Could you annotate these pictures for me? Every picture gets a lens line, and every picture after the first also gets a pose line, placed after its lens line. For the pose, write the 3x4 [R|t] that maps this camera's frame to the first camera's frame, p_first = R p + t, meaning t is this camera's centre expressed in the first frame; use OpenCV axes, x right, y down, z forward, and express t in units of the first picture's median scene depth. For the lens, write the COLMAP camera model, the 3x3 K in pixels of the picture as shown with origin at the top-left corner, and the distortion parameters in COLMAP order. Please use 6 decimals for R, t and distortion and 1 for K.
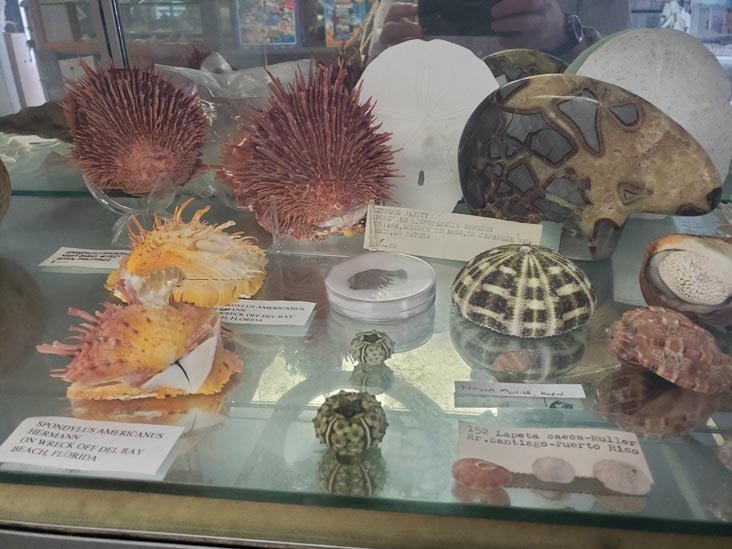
lens RADIAL K [[558.9, 0, 367.2], [0, 558.9, 276.2], [0, 0, 1]] dist [-0.009961, -0.003299]
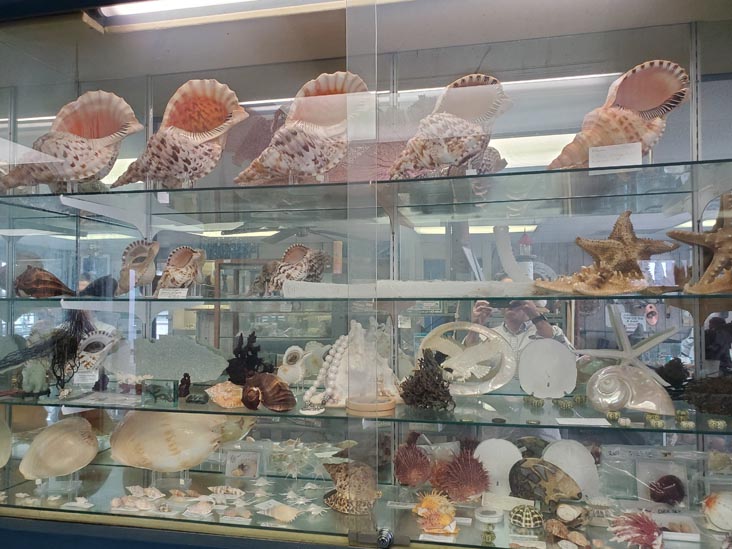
lens RADIAL K [[558.9, 0, 361.1], [0, 558.9, 278.5], [0, 0, 1]] dist [-0.009961, -0.003299]
pose [[0.992566, 0.010699, -0.121238, -0.432492], [-0.066500, 0.881964, -0.466602, 0.463337], [0.101936, 0.471195, 0.876119, -3.443113]]
